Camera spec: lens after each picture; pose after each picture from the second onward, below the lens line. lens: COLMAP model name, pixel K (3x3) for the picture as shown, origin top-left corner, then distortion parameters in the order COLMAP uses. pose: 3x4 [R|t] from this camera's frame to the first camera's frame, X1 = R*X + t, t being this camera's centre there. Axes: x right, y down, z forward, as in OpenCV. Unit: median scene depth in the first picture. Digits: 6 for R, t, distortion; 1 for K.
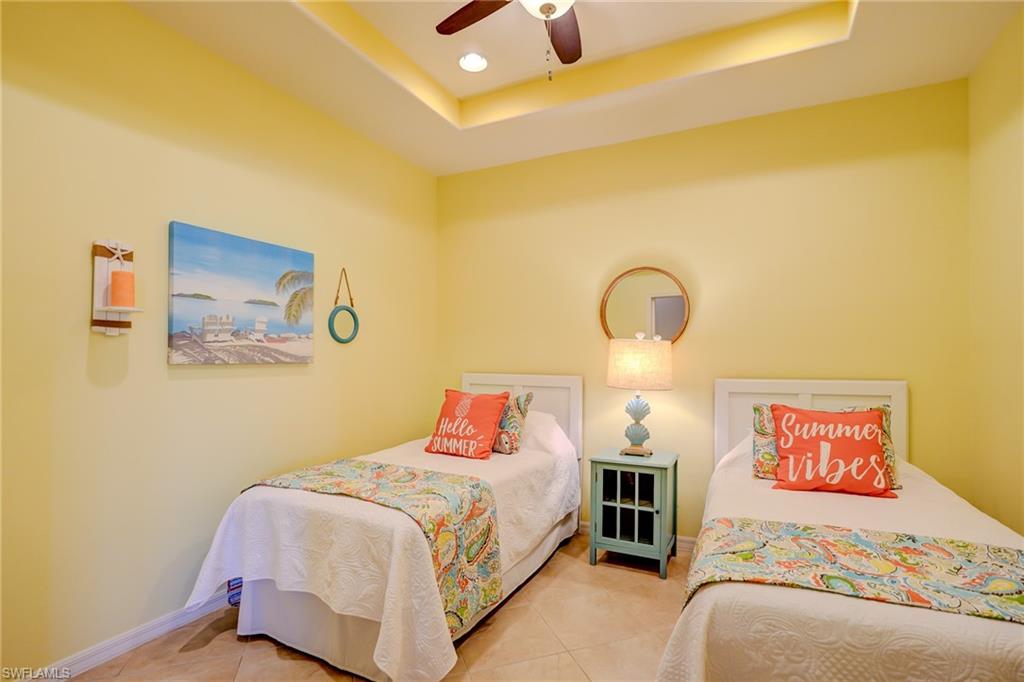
lens RADIAL K [[496.0, 0, 504.3], [0, 496.0, 342.0], [0, 0, 1]] dist [-0.024133, 0.012413]
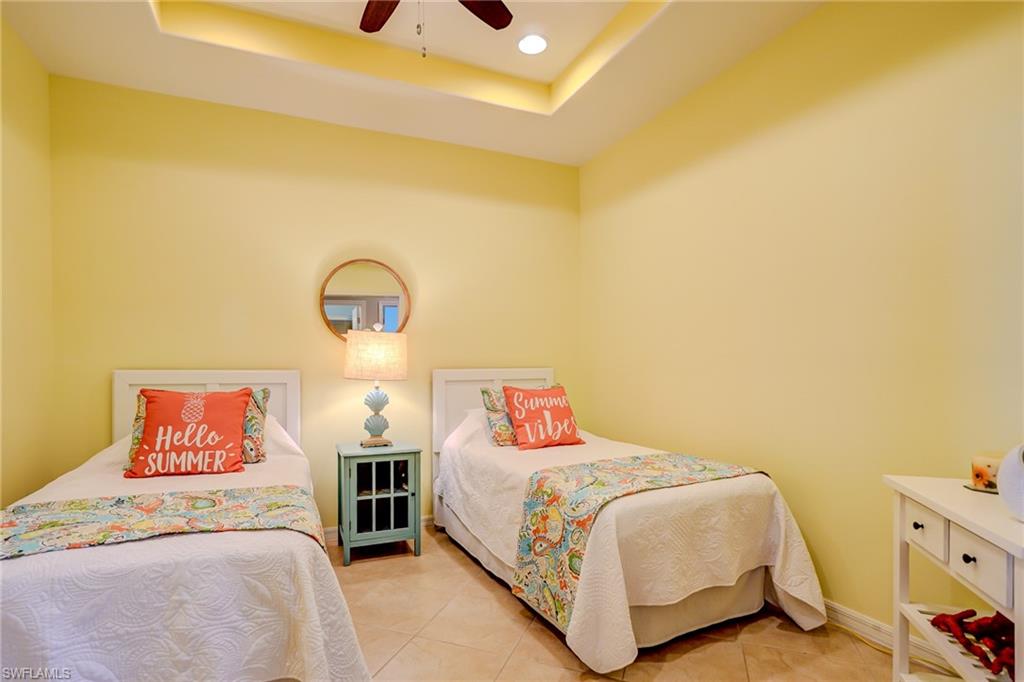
lens RADIAL K [[514.3, 0, 510.0], [0, 514.3, 352.7], [0, 0, 1]] dist [-0.005230, -0.000447]
pose [[0.636824, 0.013464, 0.770891, -0.404808], [-0.021203, 0.999775, 0.000054, 0.037520], [-0.770717, -0.016379, 0.636967, 0.145534]]
